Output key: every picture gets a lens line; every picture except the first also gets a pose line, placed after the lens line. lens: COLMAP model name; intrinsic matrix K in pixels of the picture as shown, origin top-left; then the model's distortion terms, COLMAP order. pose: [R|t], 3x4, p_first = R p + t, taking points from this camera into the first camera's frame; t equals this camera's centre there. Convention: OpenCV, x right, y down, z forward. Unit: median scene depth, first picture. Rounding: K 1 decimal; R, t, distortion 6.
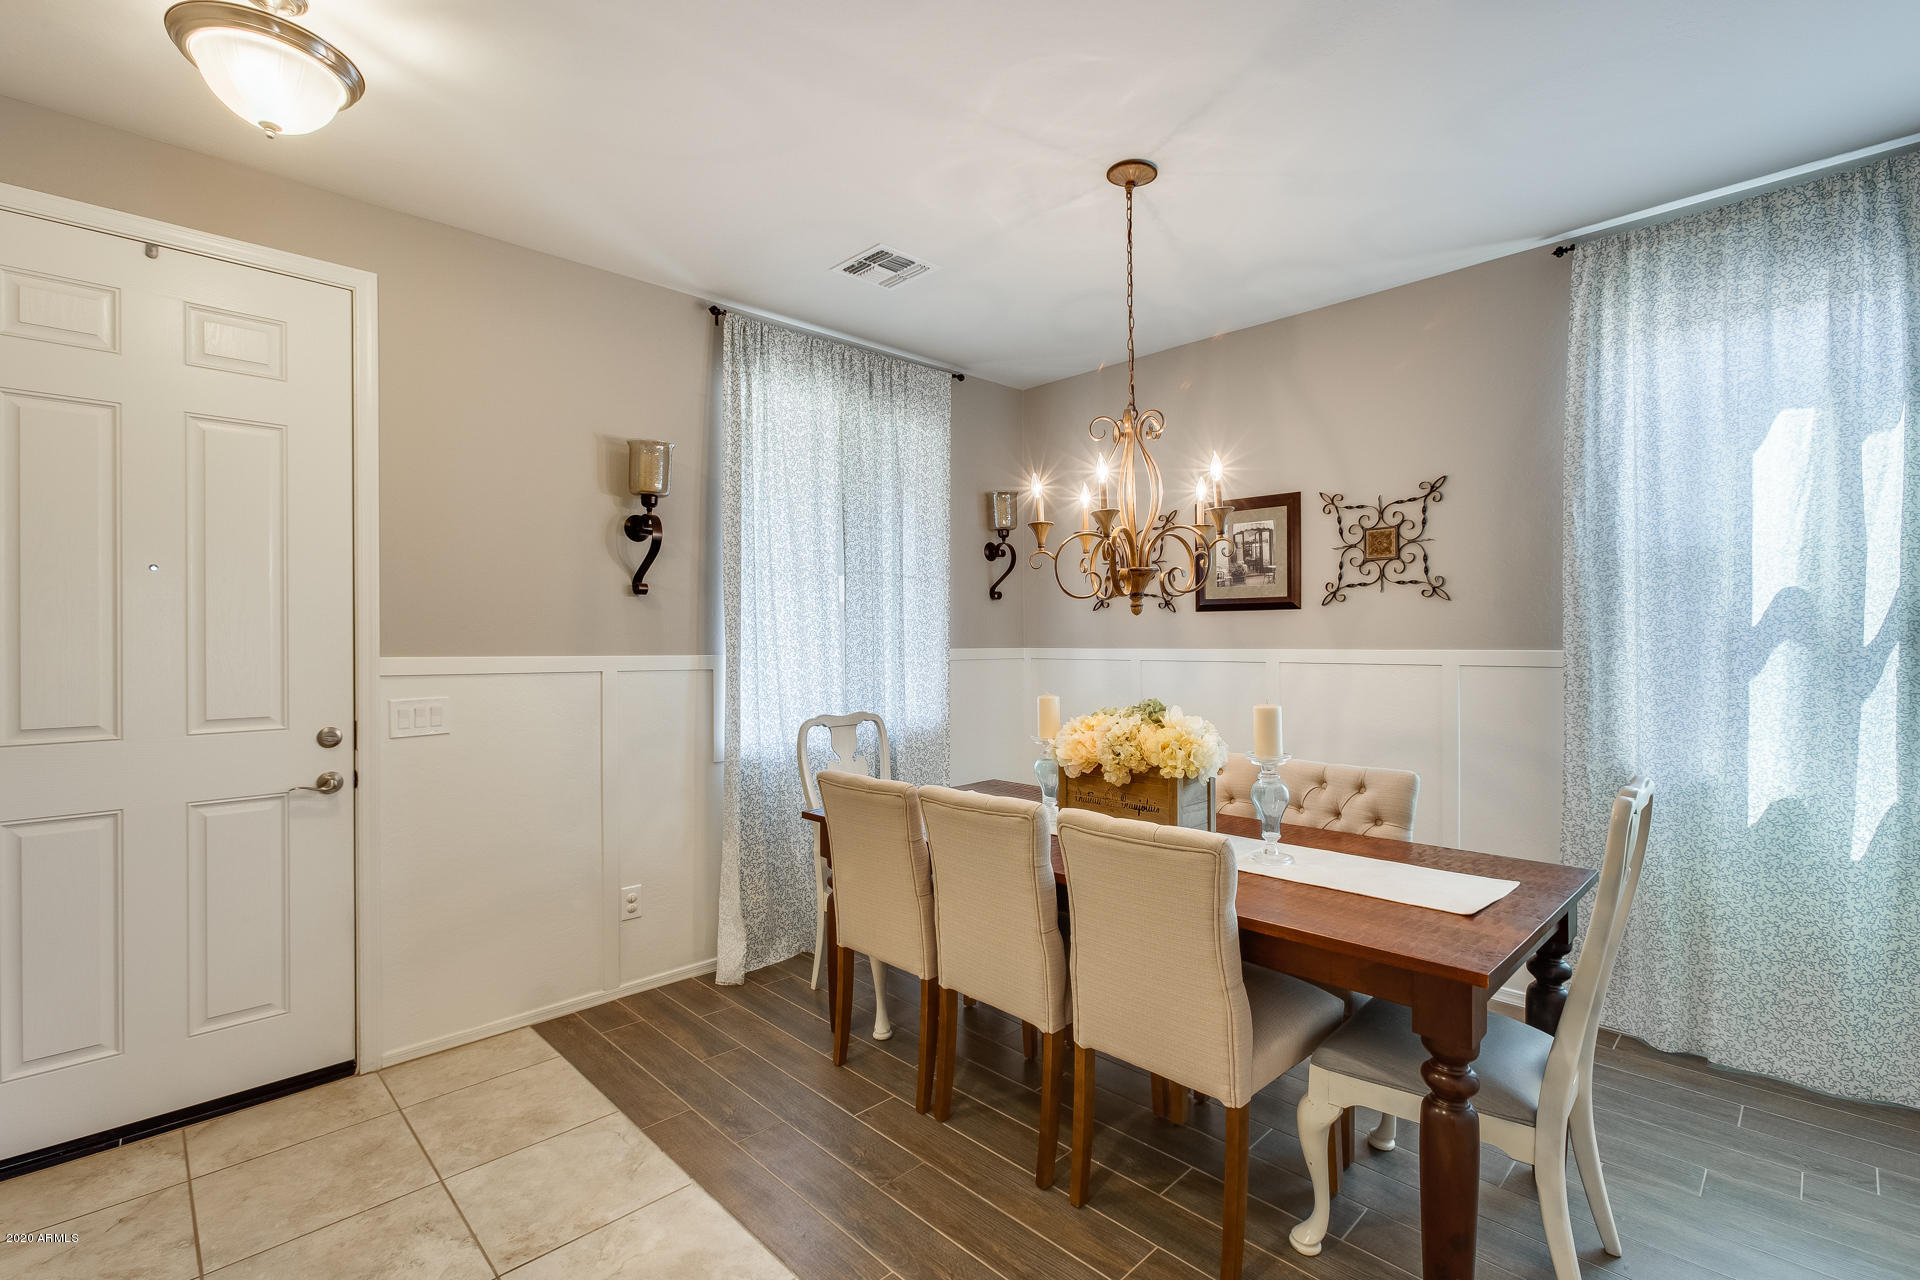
lens RADIAL K [[866.3, 0, 958.3], [0, 866.3, 625.1], [0, 0, 1]] dist [-0.000341, -0.000211]
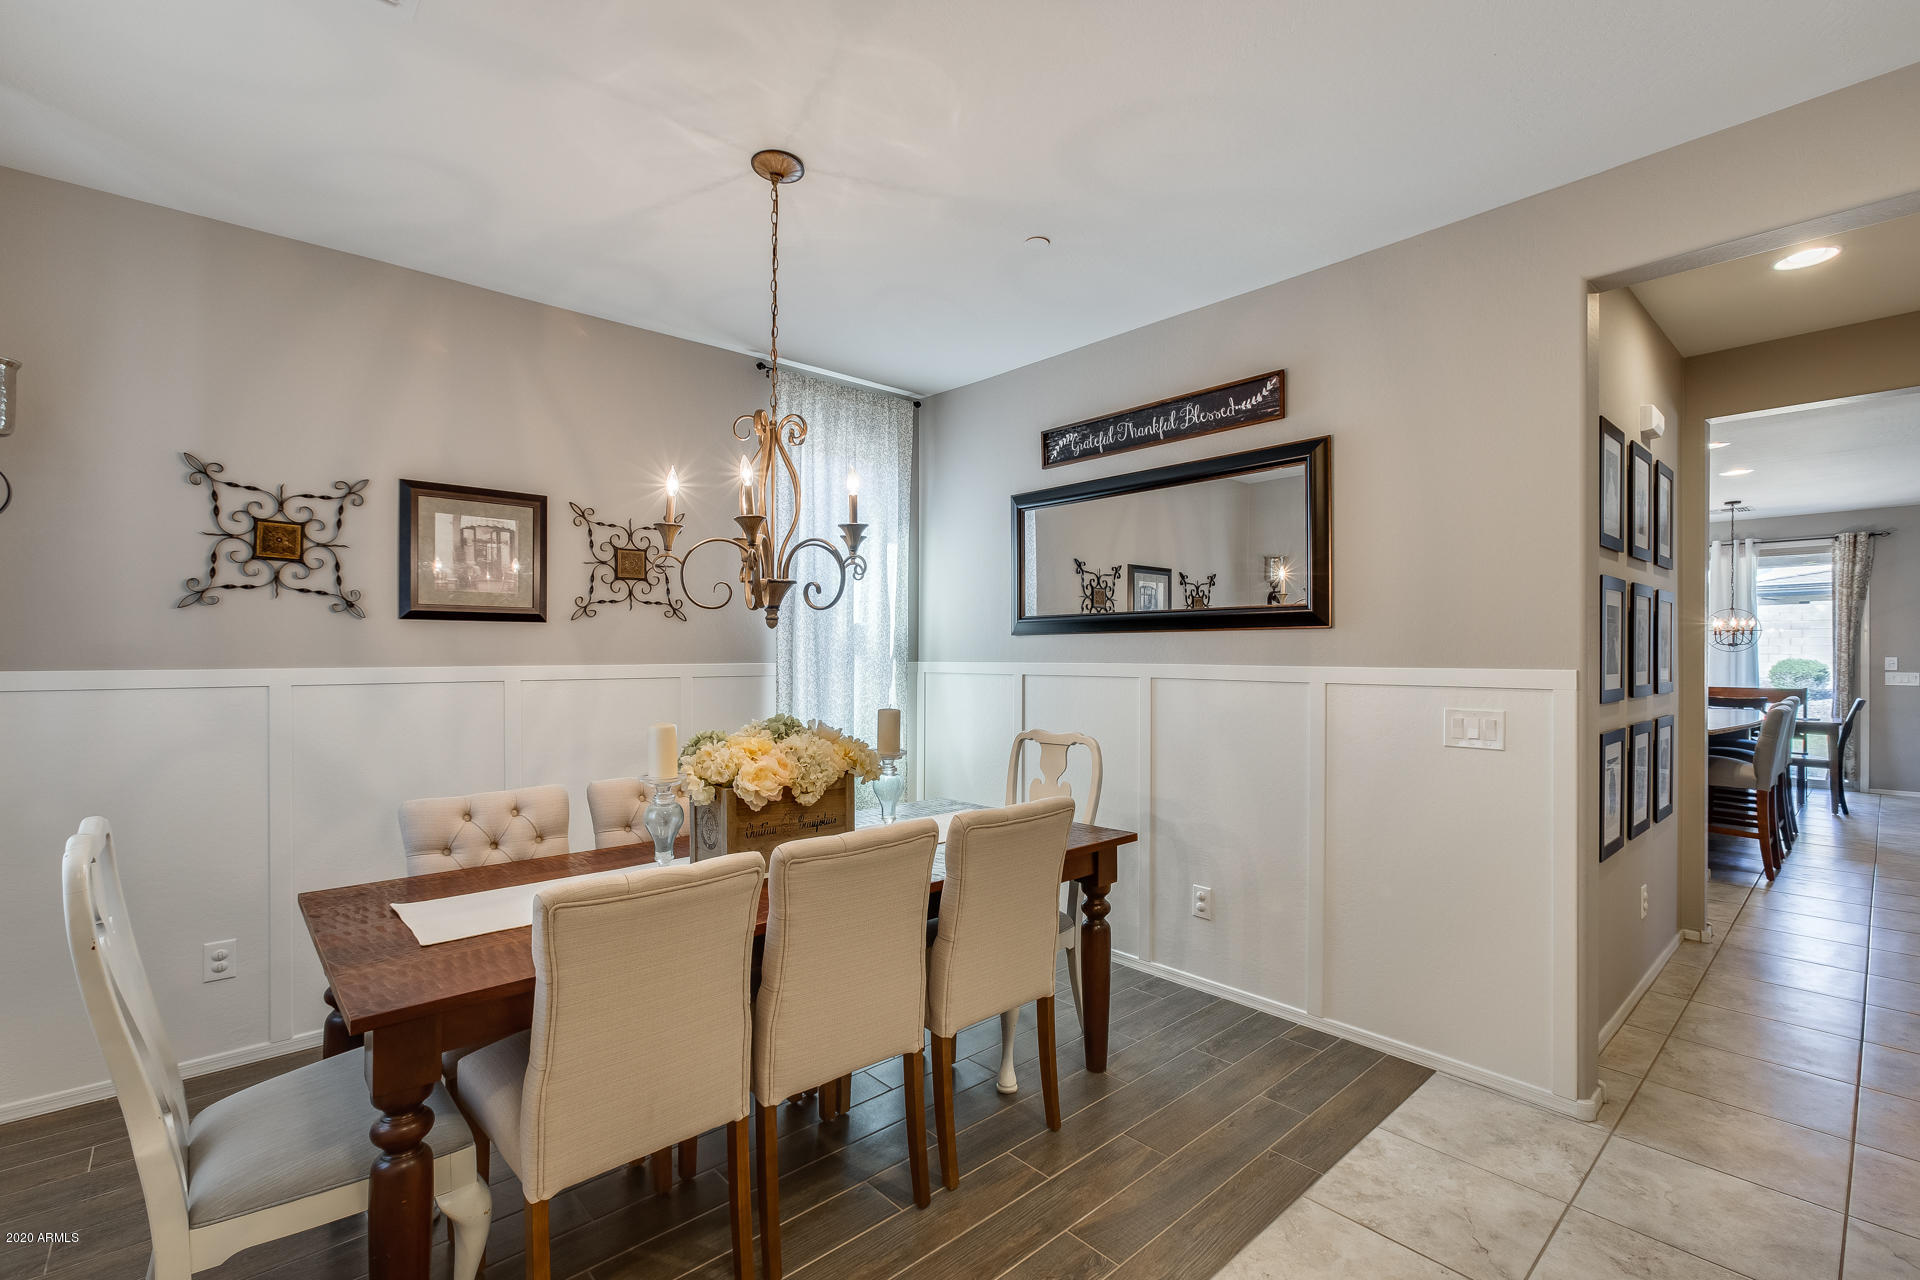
lens RADIAL K [[849.2, 0, 960.0], [0, 849.2, 640.0], [0, 0, 1]] dist [-0.000288, -0.000036]
pose [[0.042513, 0.017125, 0.998949, -0.500139], [-0.012283, 0.999786, -0.016617, 0.010034], [-0.999020, -0.011564, 0.042714, 0.524872]]
